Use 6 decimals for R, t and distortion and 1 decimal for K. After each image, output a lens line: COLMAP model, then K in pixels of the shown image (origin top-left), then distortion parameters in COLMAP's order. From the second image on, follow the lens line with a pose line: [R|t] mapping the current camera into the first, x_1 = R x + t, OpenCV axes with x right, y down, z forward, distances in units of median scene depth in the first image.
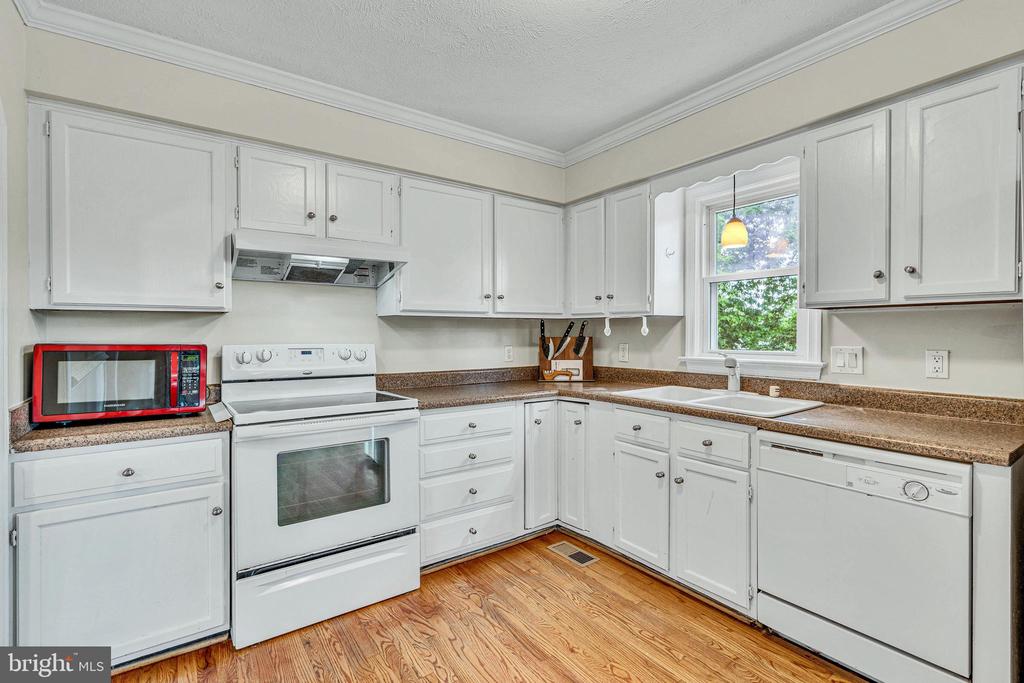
lens RADIAL K [[478.5, 0, 518.6], [0, 478.5, 335.9], [0, 0, 1]] dist [-0.014950, 0.001808]
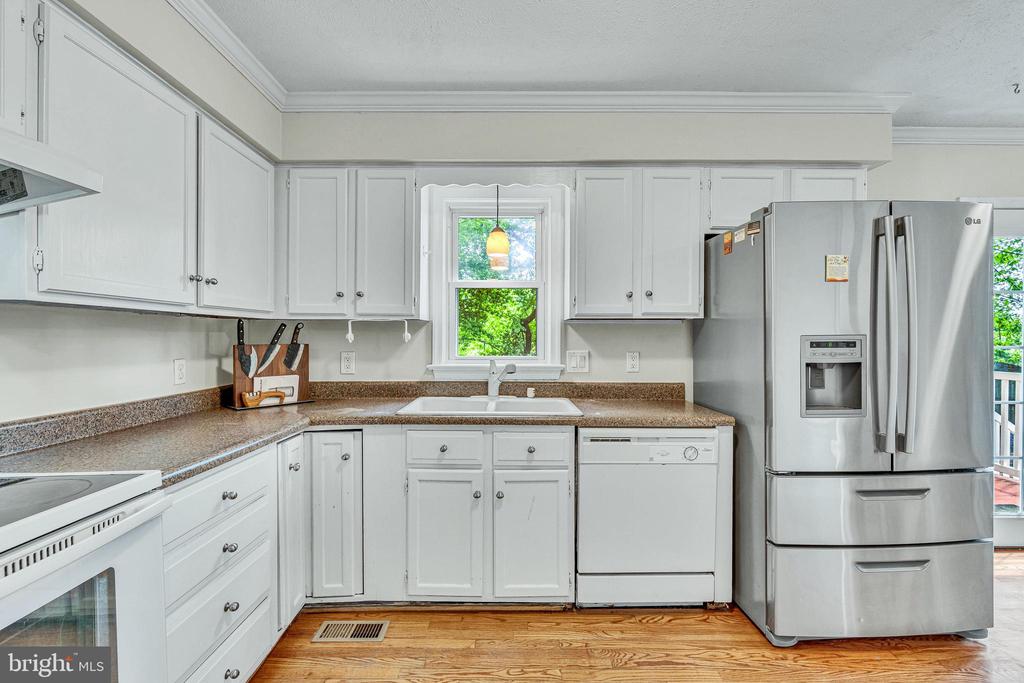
lens RADIAL K [[478.5, 0, 515.0], [0, 478.5, 343.9], [0, 0, 1]] dist [-0.014950, 0.001808]
pose [[0.578145, -0.006039, 0.815912, -0.347616], [0.002301, 0.999981, 0.005770, -0.002340], [-0.815931, -0.001458, 0.578147, 0.354844]]
